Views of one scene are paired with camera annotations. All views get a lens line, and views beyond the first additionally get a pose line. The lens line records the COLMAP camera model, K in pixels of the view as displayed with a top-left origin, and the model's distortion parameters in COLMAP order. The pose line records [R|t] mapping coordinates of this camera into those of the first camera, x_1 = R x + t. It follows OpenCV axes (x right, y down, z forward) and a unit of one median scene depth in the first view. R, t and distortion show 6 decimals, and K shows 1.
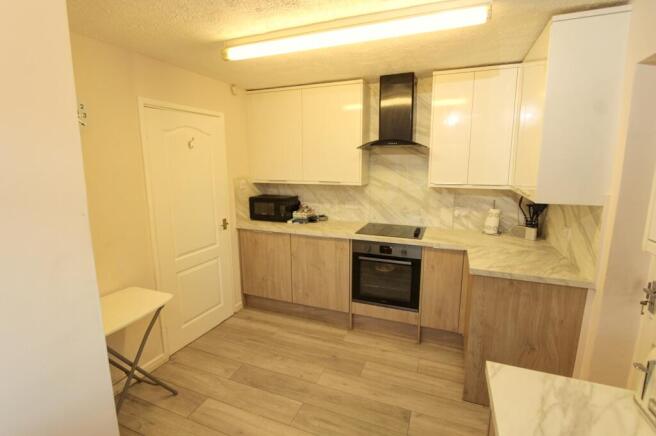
lens RADIAL K [[312.1, 0, 328.0], [0, 312.1, 218.0], [0, 0, 1]] dist [-0.001164, 0.000224]
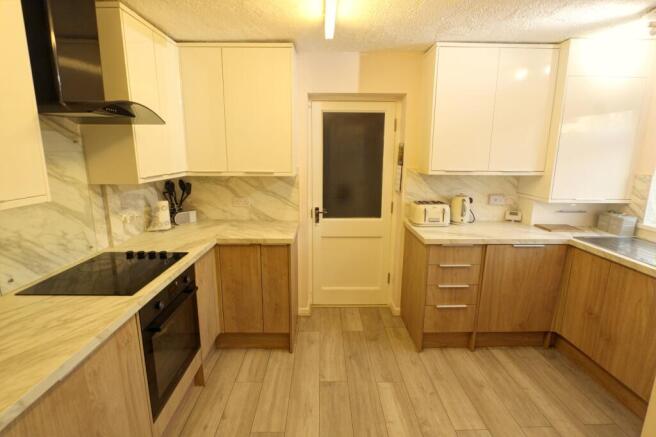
lens RADIAL K [[312.1, 0, 328.0], [0, 312.1, 218.5], [0, 0, 1]] dist [-0.001164, 0.000224]
pose [[-0.386952, -0.200456, 0.900047, -0.432947], [0.151223, 0.949074, 0.276389, -0.150960], [-0.909615, 0.243057, -0.336933, 0.862032]]
